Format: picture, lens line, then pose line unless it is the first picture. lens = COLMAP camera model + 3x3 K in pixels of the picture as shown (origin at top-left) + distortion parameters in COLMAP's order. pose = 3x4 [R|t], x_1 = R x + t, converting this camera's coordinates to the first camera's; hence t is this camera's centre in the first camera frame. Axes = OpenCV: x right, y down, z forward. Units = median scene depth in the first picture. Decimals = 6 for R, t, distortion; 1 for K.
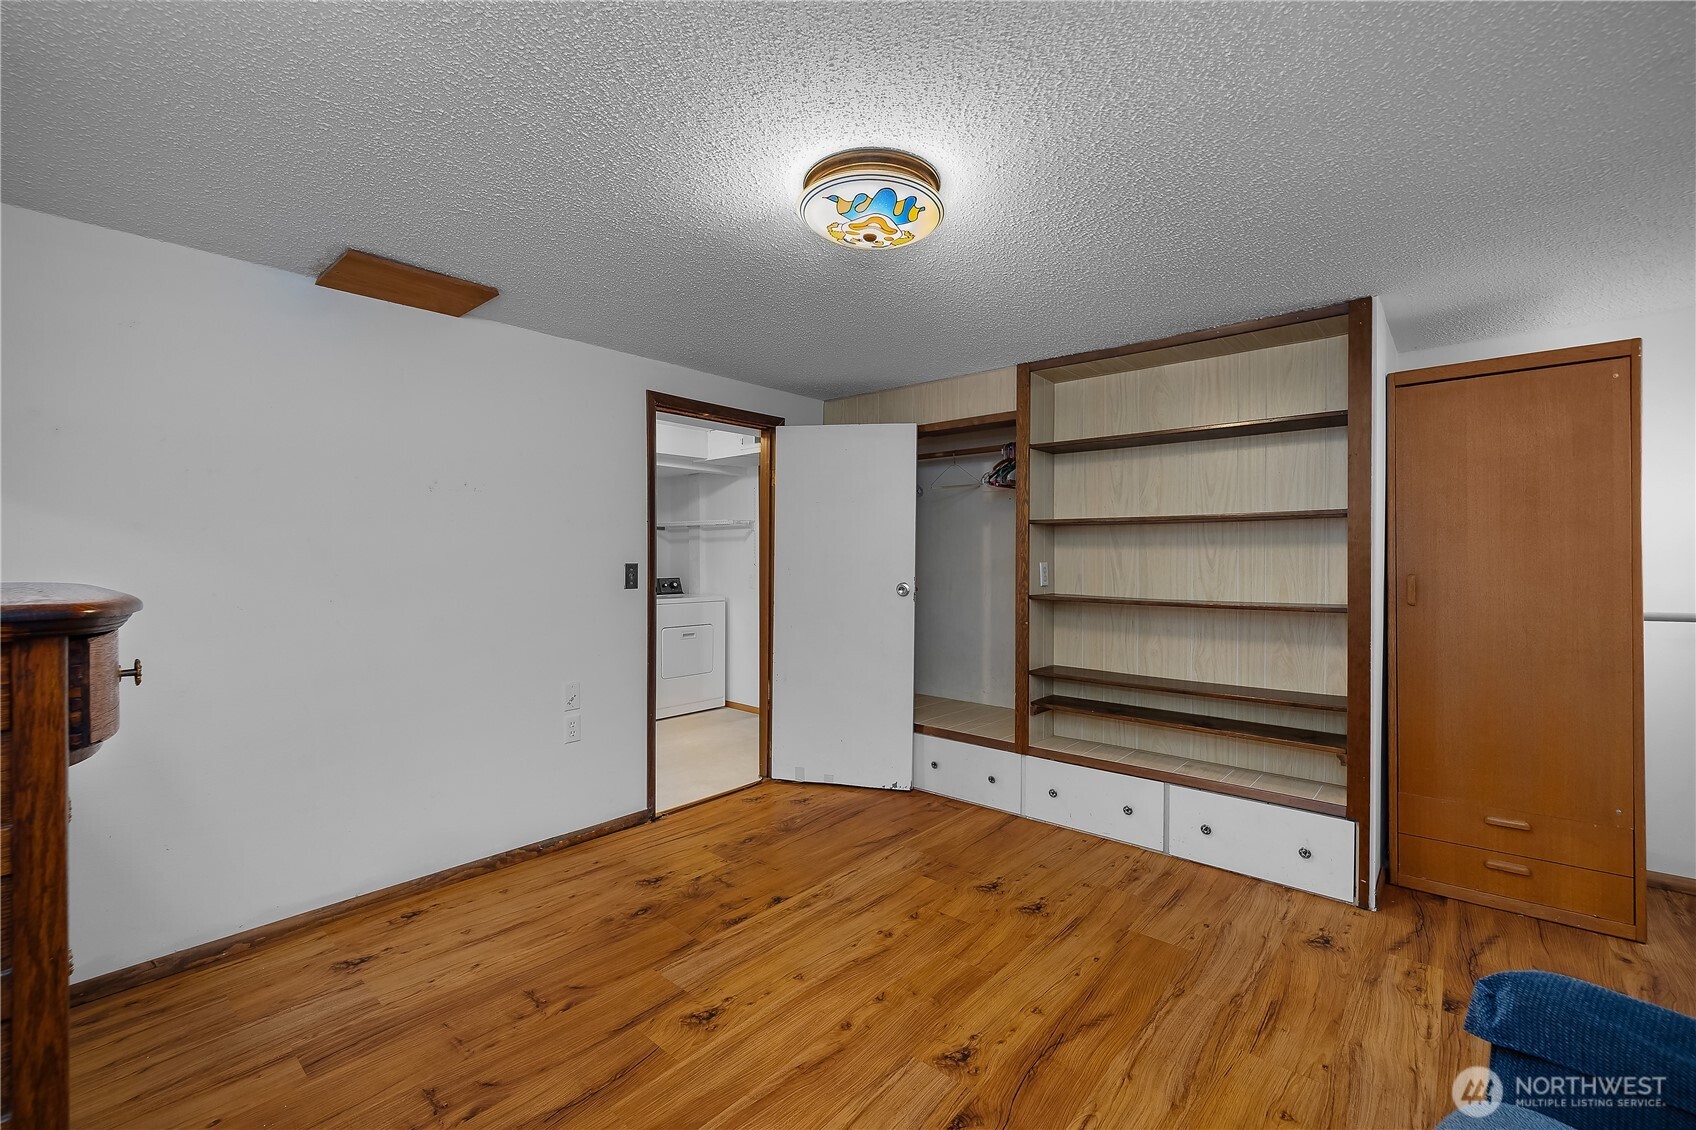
lens RADIAL K [[723.5, 0, 847.9], [0, 723.5, 563.6], [0, 0, 1]] dist [0.001581, 0.000061]
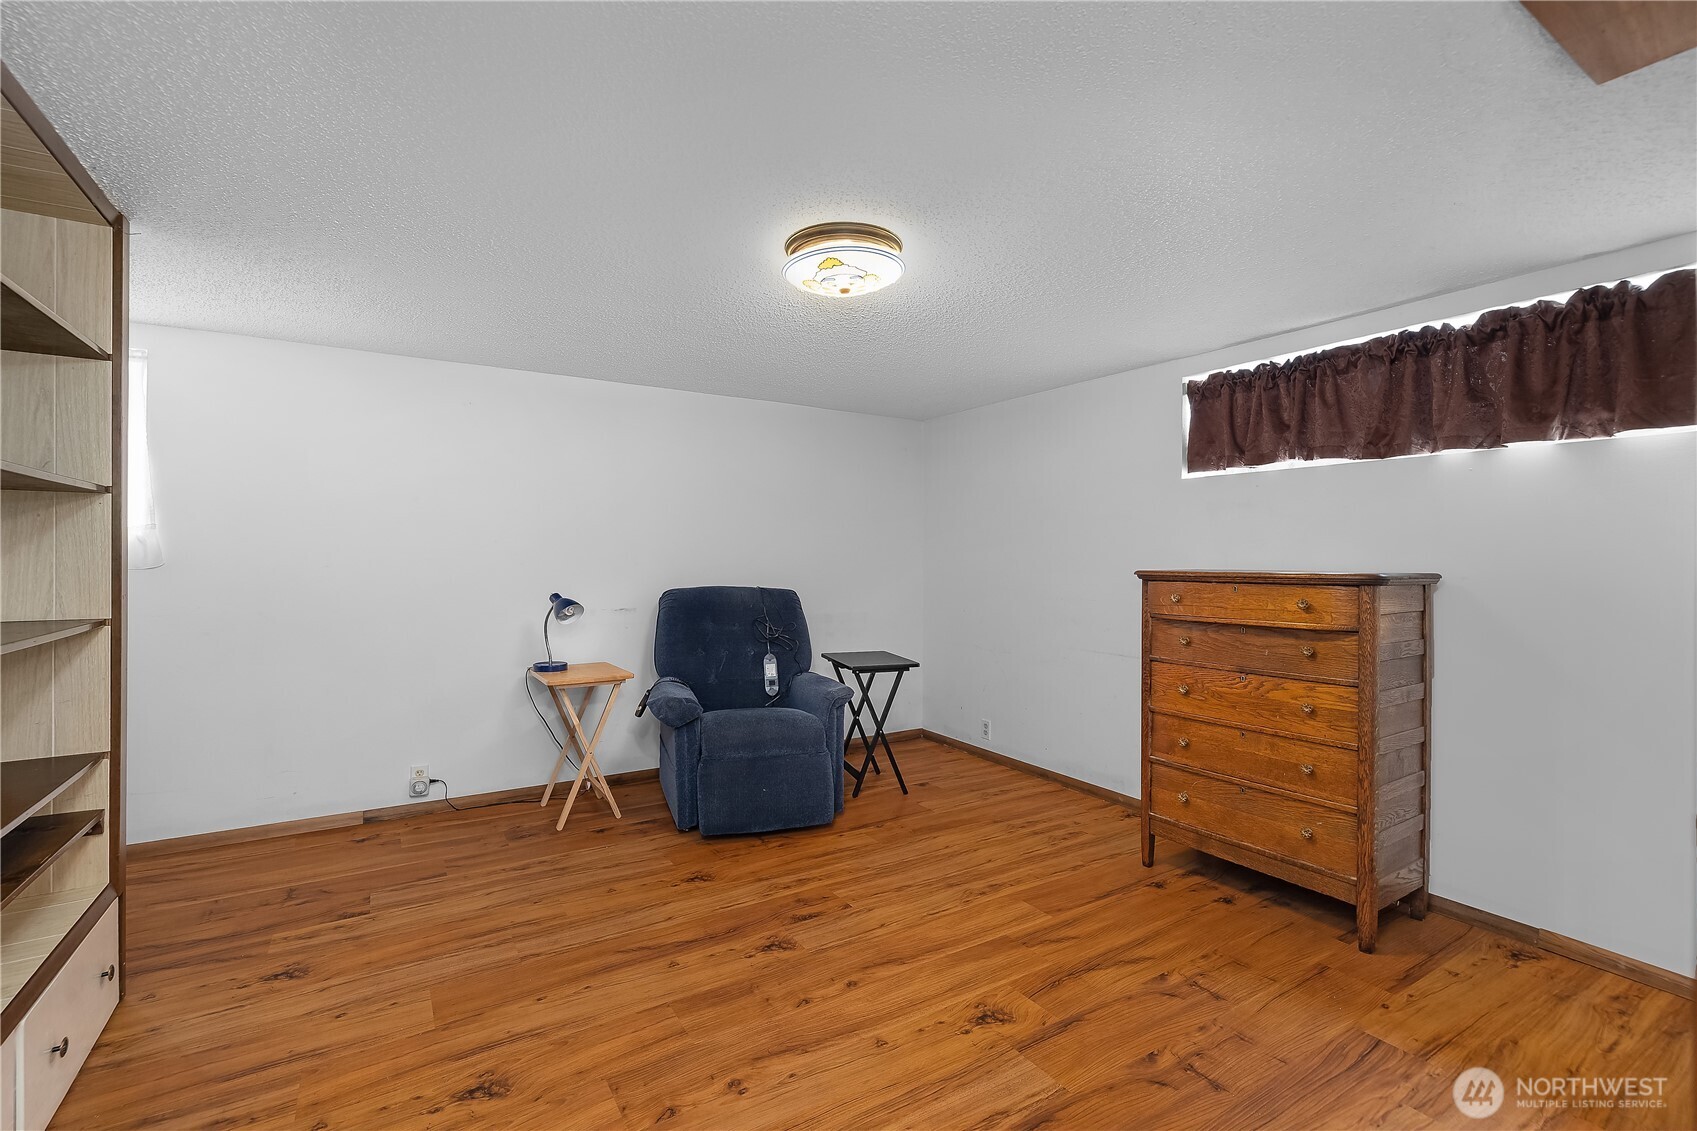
lens RADIAL K [[723.9, 0, 849.1], [0, 723.9, 560.8], [0, 0, 1]] dist [0.001581, 0.000061]
pose [[-0.956382, -0.008308, 0.292000, -0.276325], [-0.005443, 0.999929, 0.010624, 0.012541], [-0.292068, 0.008571, -0.956359, 1.839942]]
